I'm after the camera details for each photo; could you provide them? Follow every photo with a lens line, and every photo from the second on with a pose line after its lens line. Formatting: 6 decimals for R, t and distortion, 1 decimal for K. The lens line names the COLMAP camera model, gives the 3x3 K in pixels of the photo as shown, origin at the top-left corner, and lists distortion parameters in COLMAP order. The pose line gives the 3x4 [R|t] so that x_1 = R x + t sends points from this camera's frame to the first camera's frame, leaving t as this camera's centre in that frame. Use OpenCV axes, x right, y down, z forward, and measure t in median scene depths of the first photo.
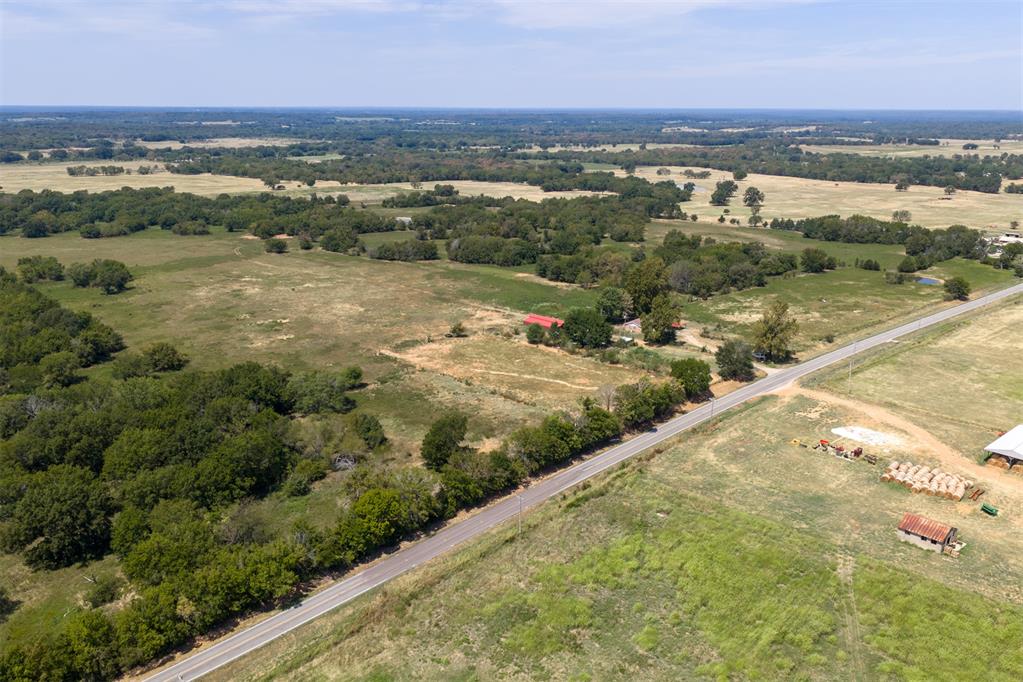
lens RADIAL K [[850.0, 0, 511.3], [0, 850.0, 340.7], [0, 0, 1]] dist [0.014624, -0.022718]
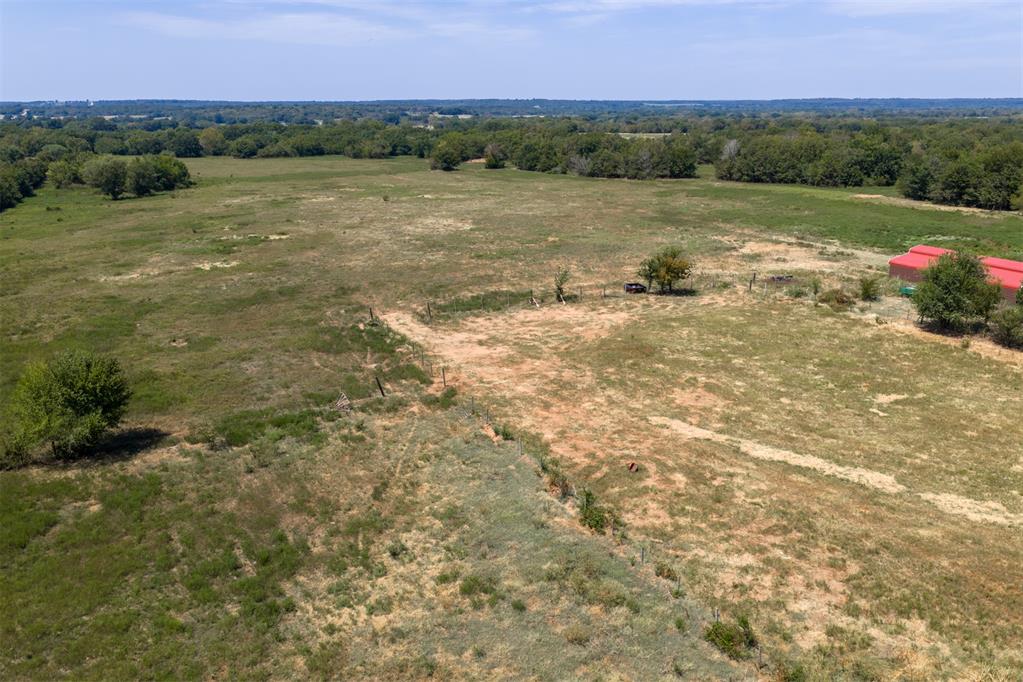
lens RADIAL K [[850.0, 0, 511.7], [0, 850.0, 341.2], [0, 0, 1]] dist [0.014624, -0.022718]
pose [[0.938836, 0.084530, -0.333829, -0.009458], [-0.082709, 0.996379, 0.019693, 0.010637], [0.334285, 0.009122, 0.942428, 0.657723]]
